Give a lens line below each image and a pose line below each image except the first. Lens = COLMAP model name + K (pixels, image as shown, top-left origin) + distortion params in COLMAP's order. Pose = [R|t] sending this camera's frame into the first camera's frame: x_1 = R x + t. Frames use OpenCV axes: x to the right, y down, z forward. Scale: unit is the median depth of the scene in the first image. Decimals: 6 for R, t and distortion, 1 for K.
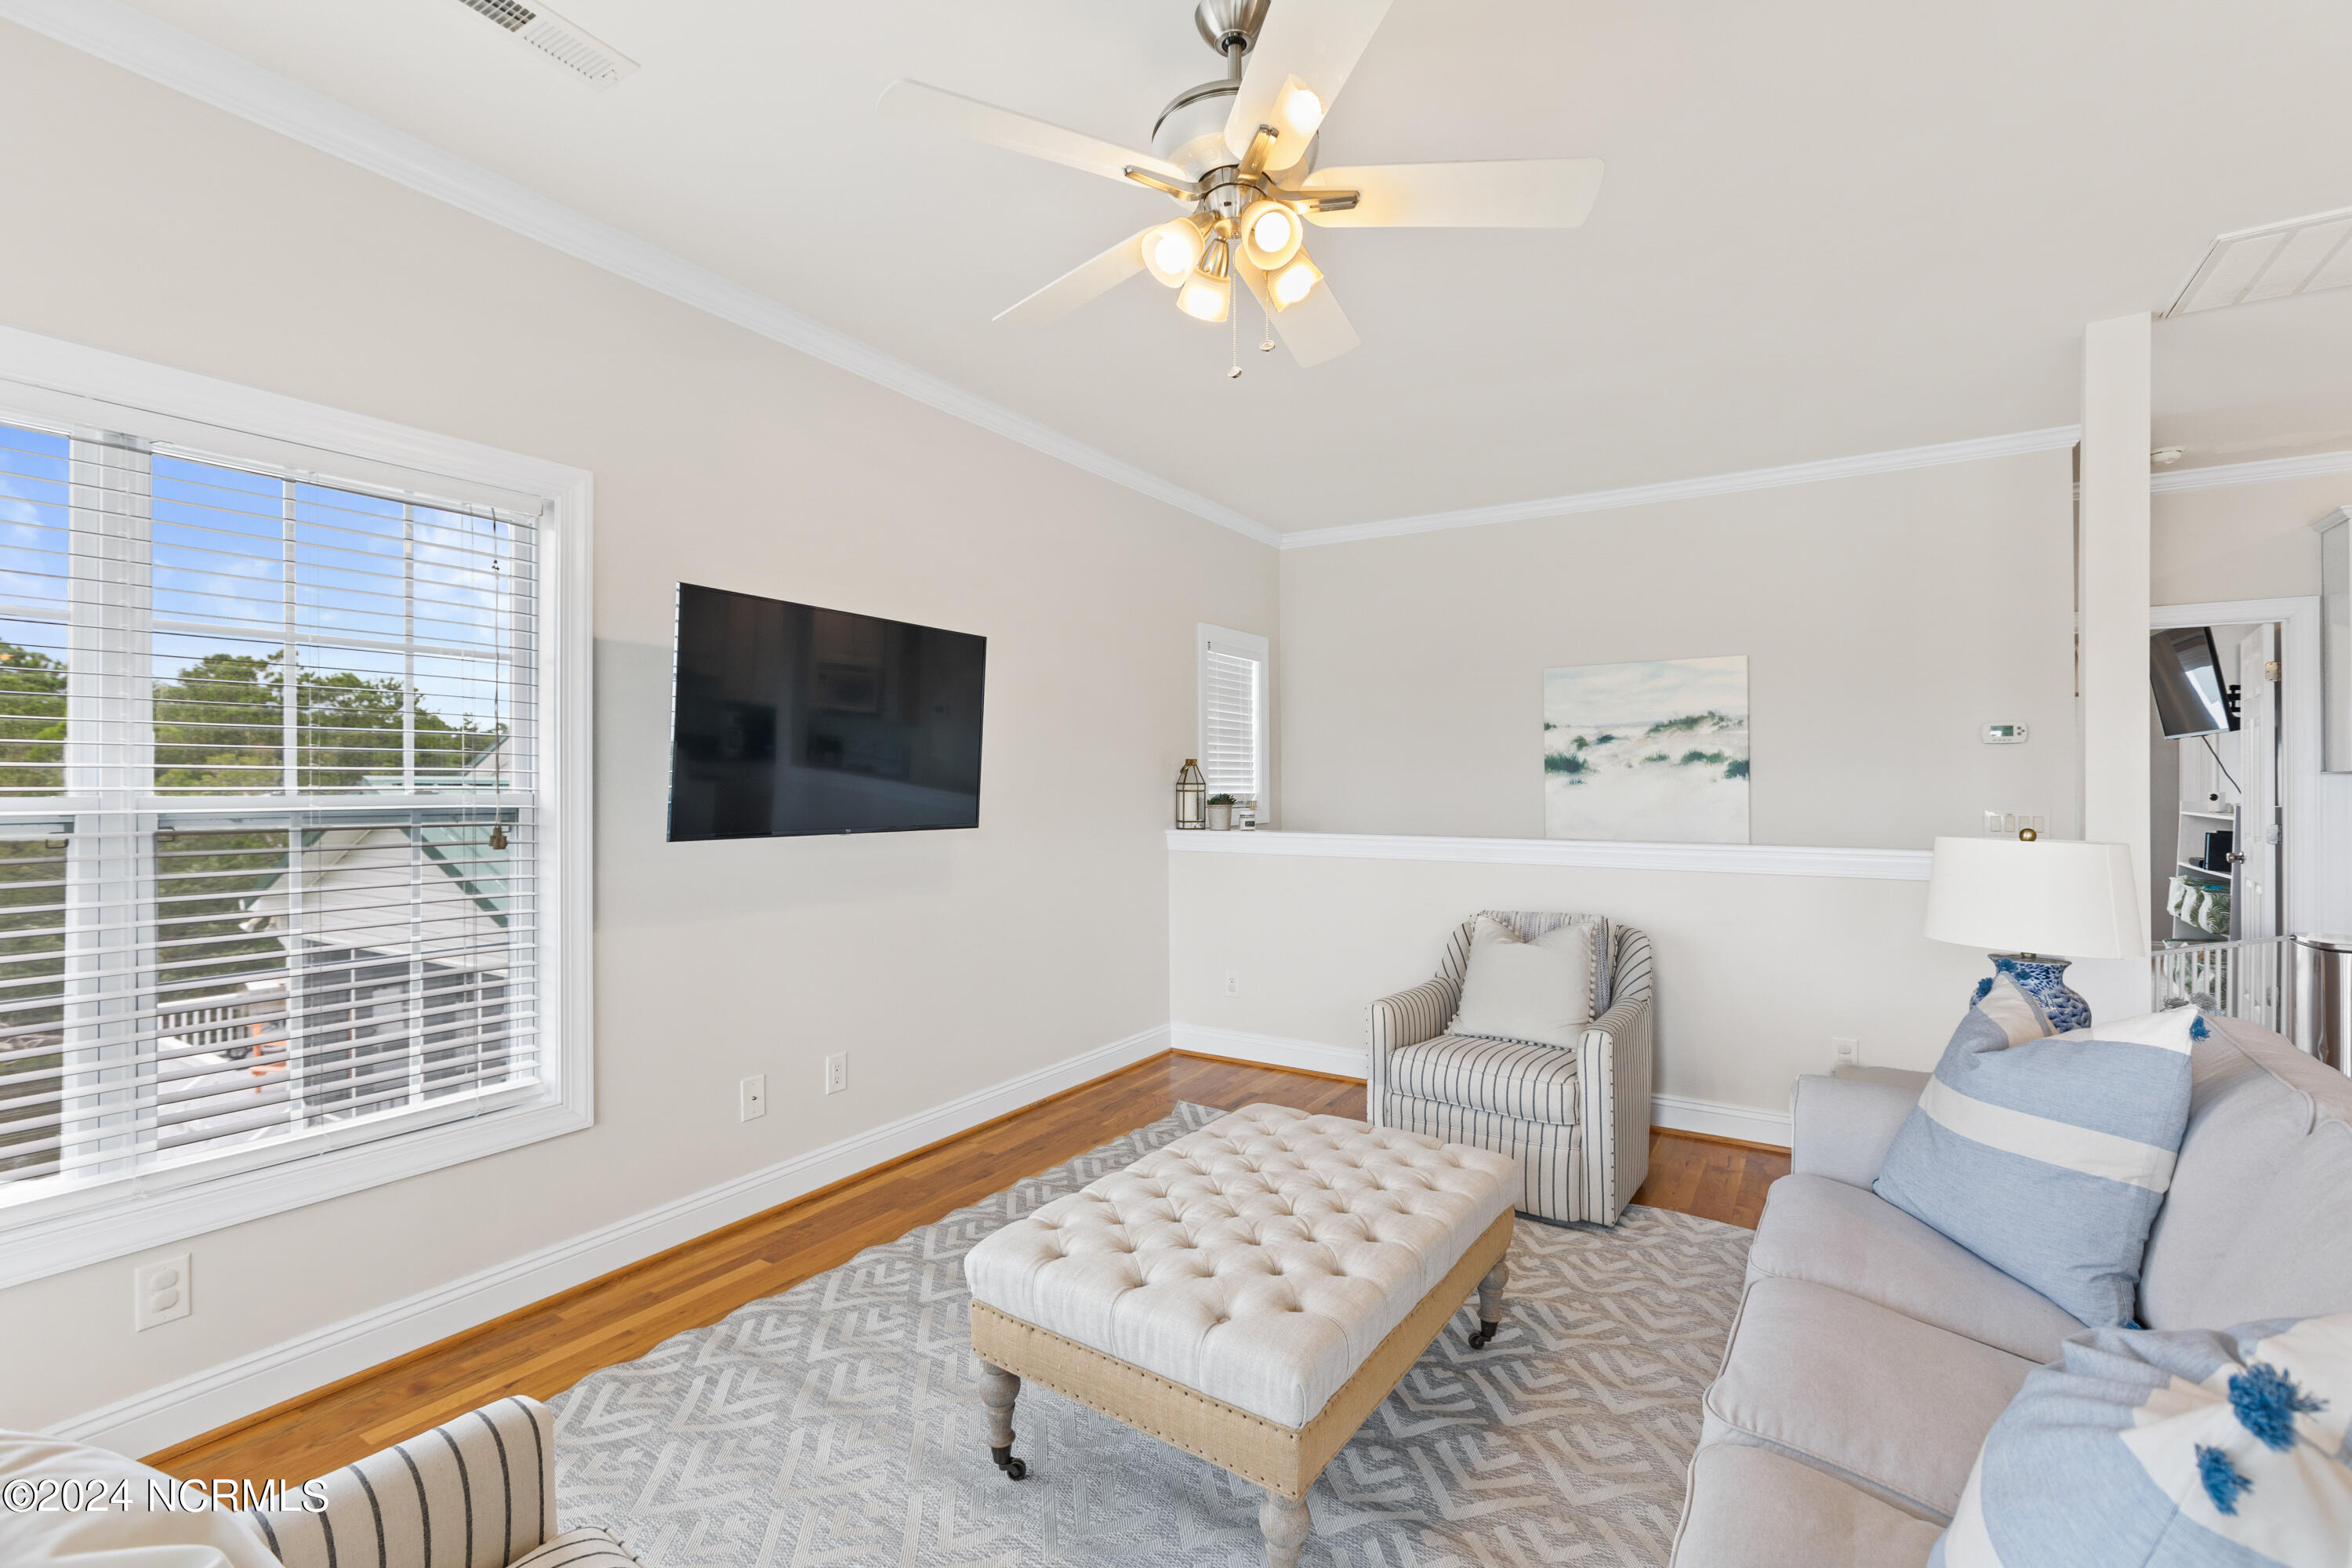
lens RADIAL K [[1048.1, 0, 1172.2], [0, 1048.1, 782.4], [0, 0, 1]] dist [0.000130, -0.000862]
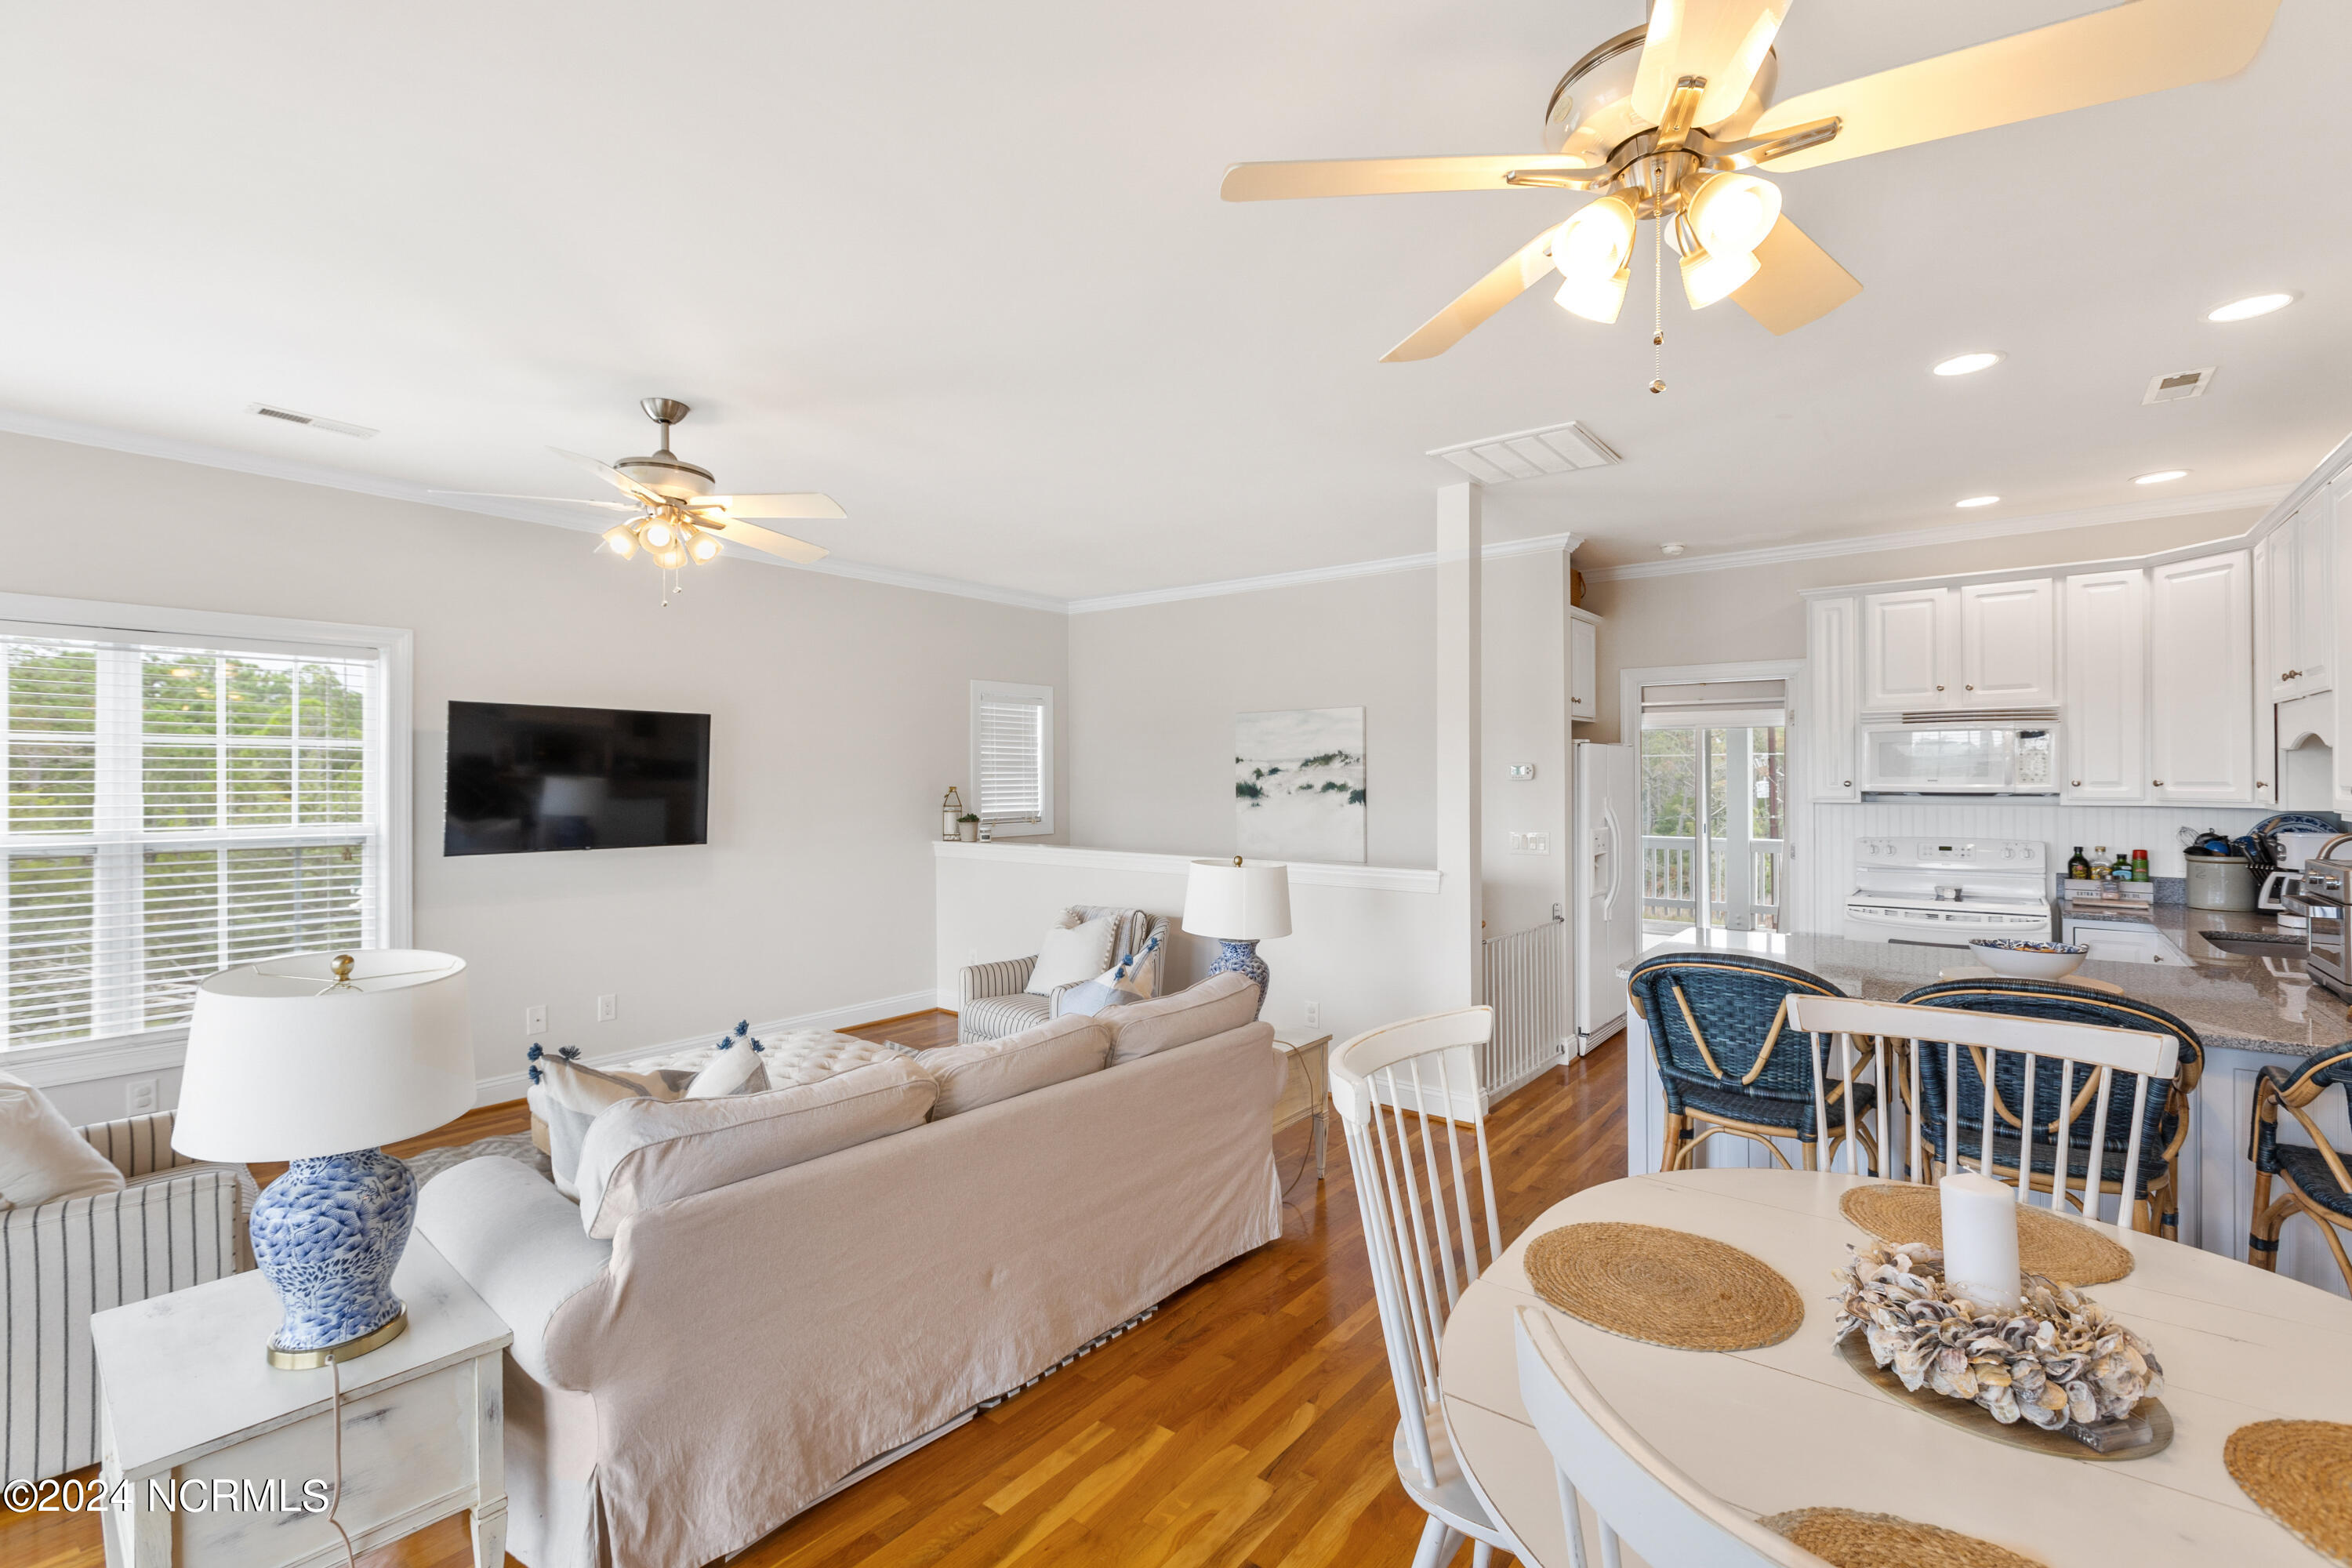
lens RADIAL K [[1048.1, 0, 1171.0], [0, 1048.1, 772.1], [0, 0, 1]] dist [0.000130, -0.000862]
pose [[0.993967, -0.000897, -0.109677, 0.443231], [0.000567, 0.999995, -0.003039, -0.037451], [0.109680, 0.002958, 0.993963, -0.274794]]
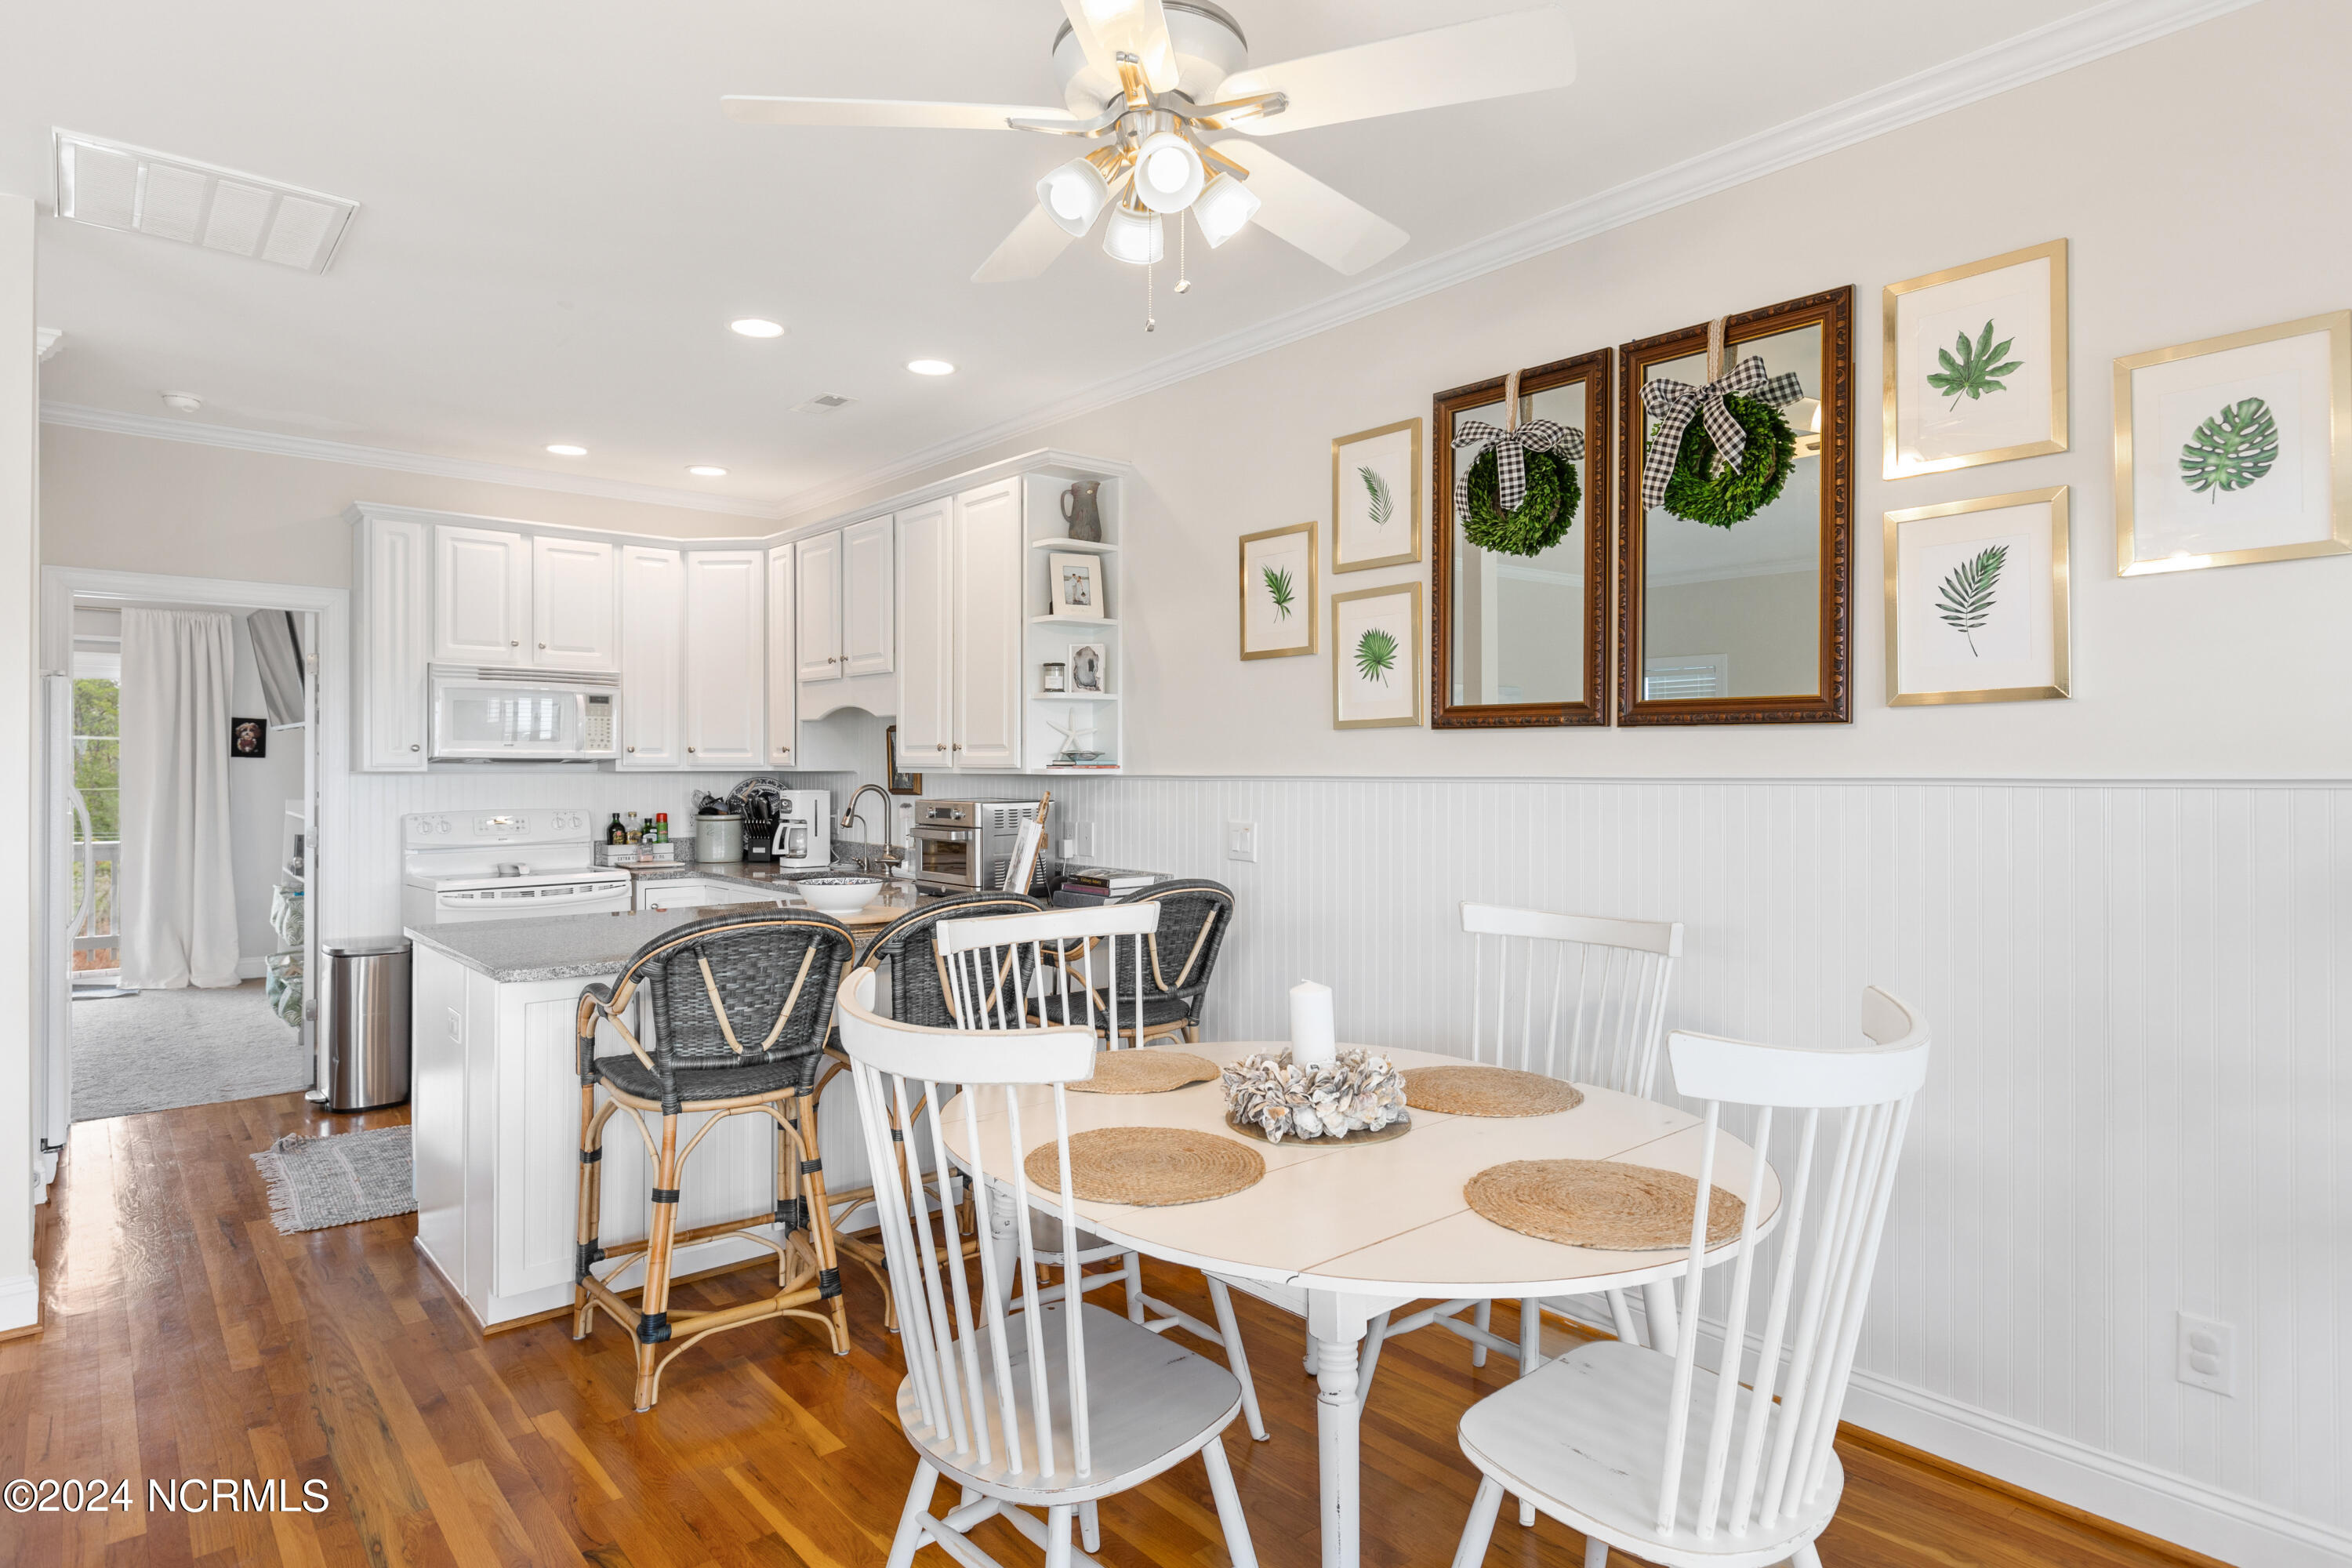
lens RADIAL K [[1318.9, 0, 1163.2], [0, 1318.9, 769.2], [0, 0, 1]] dist [0.017308, -0.001788]
pose [[0.304690, -0.001428, 0.952450, 0.141862], [-0.000150, 0.999999, 0.001547, -0.013576], [-0.952452, -0.000614, 0.304690, -0.082083]]
